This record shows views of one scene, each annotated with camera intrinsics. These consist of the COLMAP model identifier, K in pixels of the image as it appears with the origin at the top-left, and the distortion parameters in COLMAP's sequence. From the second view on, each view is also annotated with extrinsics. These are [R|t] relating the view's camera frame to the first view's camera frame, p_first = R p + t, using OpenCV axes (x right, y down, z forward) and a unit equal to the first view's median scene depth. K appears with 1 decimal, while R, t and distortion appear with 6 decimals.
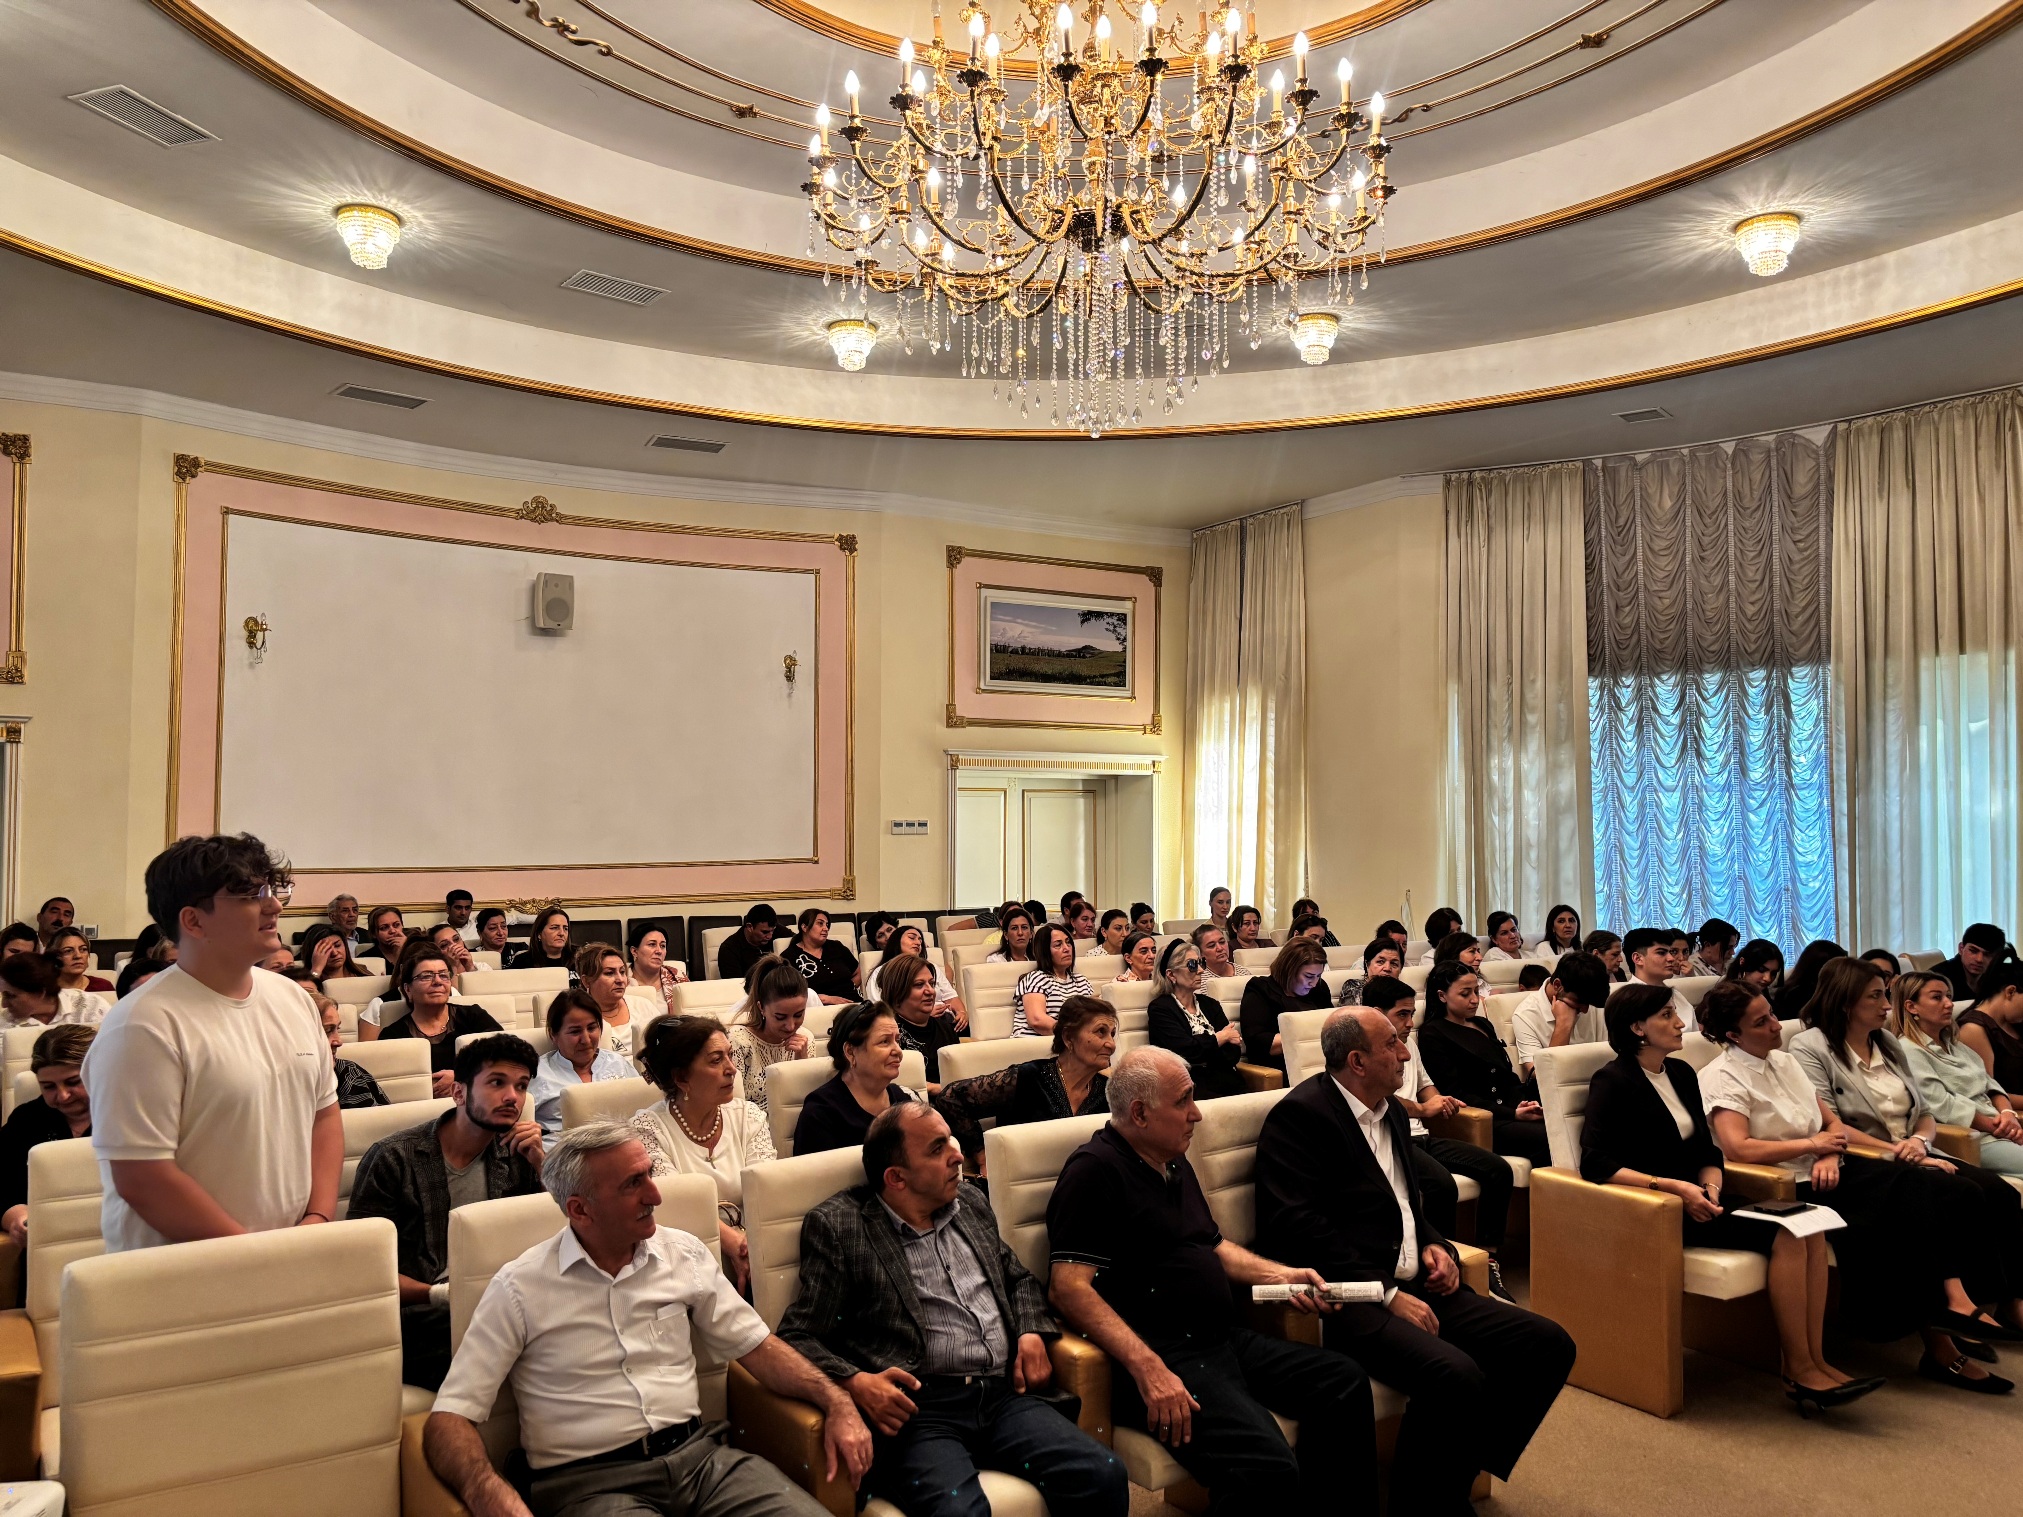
lens RADIAL K [[1508.3, 0, 1018.6], [0, 1508.3, 767.8], [0, 0, 1]] dist [0.041778, -0.037736]
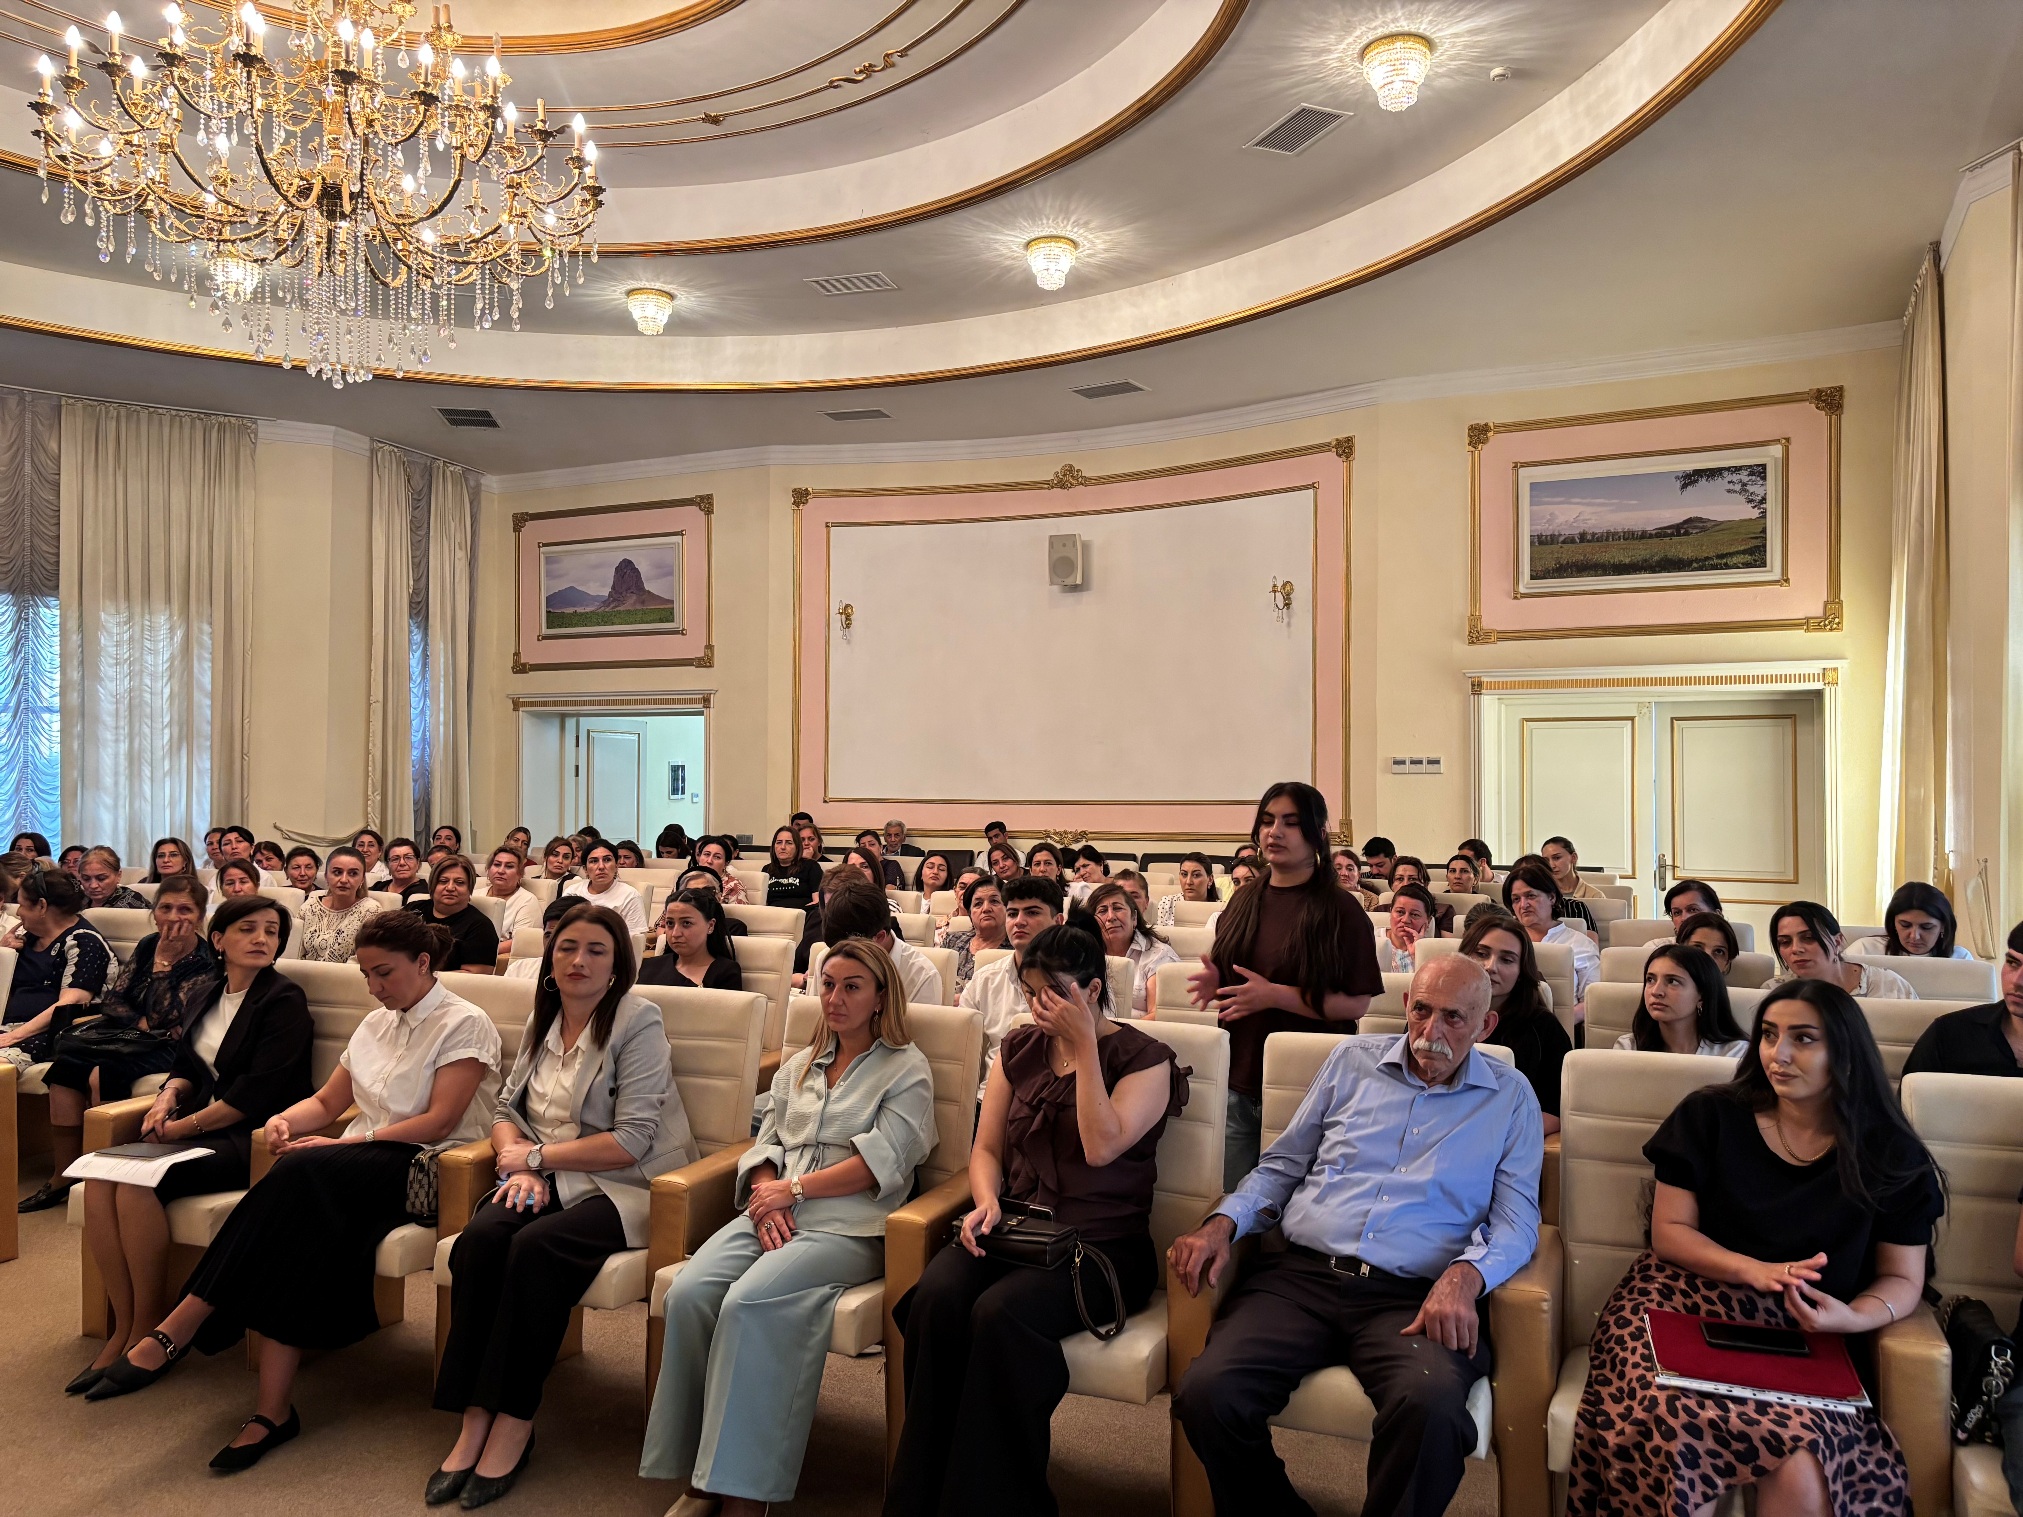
lens RADIAL K [[1508.3, 0, 1008.0], [0, 1508.3, 747.8], [0, 0, 1]] dist [0.041778, -0.037736]
pose [[0.540968, -0.019357, -0.840821, 0.702711], [0.028202, 0.999590, -0.004867, 0.036466], [0.840570, -0.021080, 0.541292, 0.457186]]
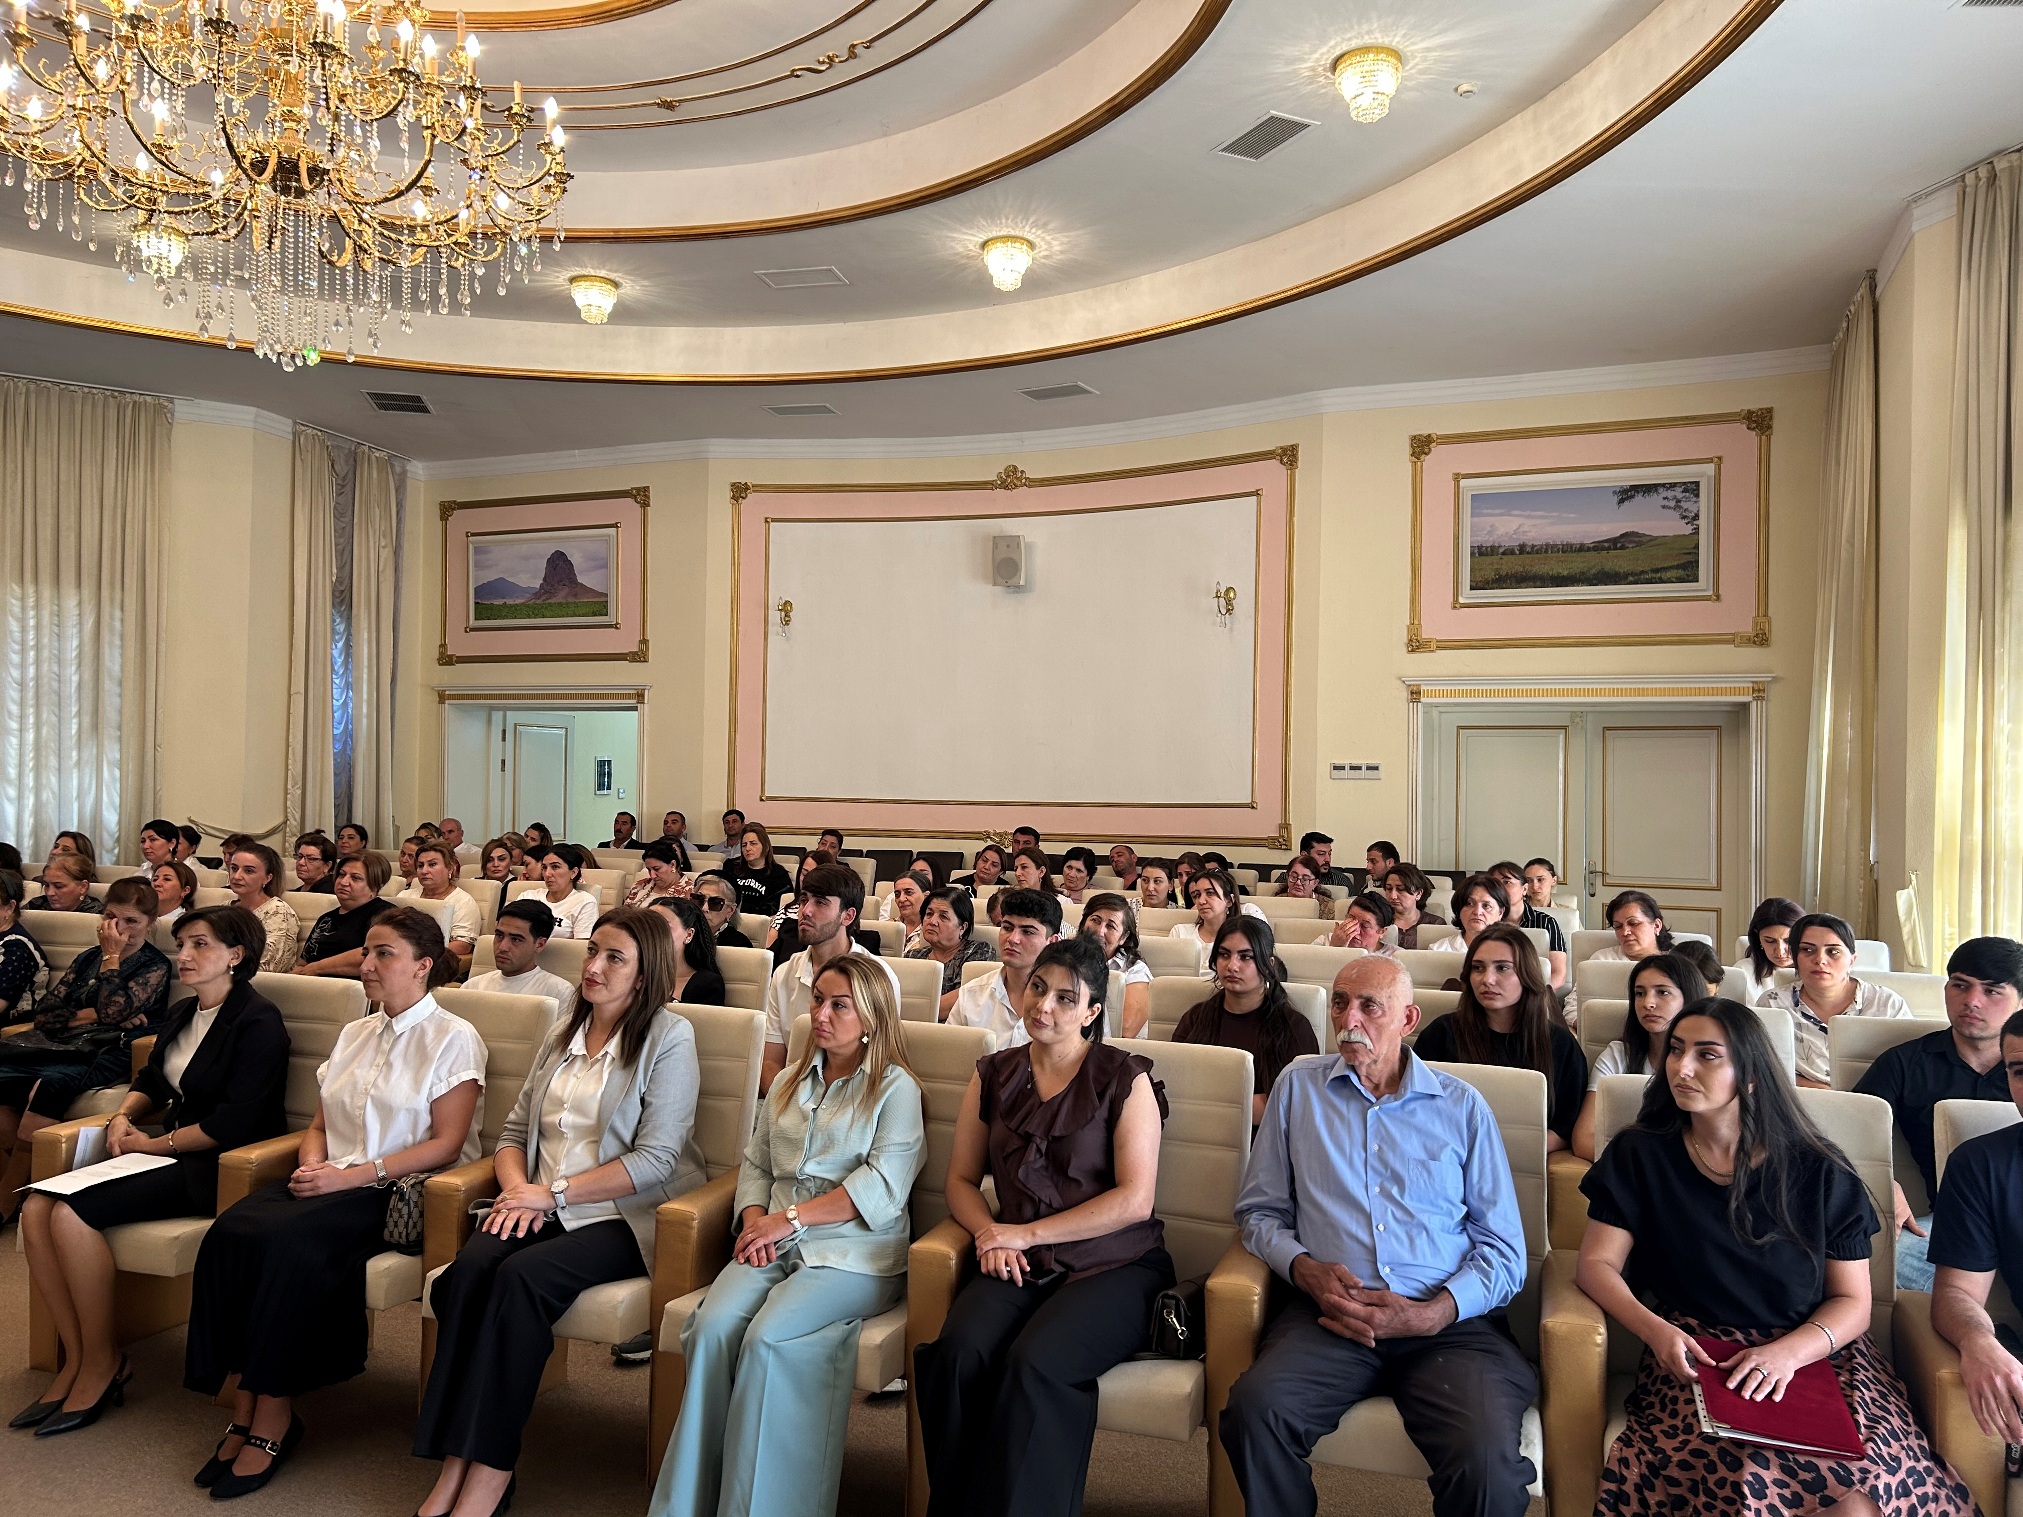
lens RADIAL K [[1495.5, 0, 1007.3], [0, 1495.5, 751.5], [0, 0, 1]] dist [0.044117, -0.048561]
pose [[0.590566, -0.008102, -0.806949, 0.676385], [0.016227, 0.999867, 0.001837, 0.031428], [0.806826, -0.014179, 0.590619, 0.441666]]
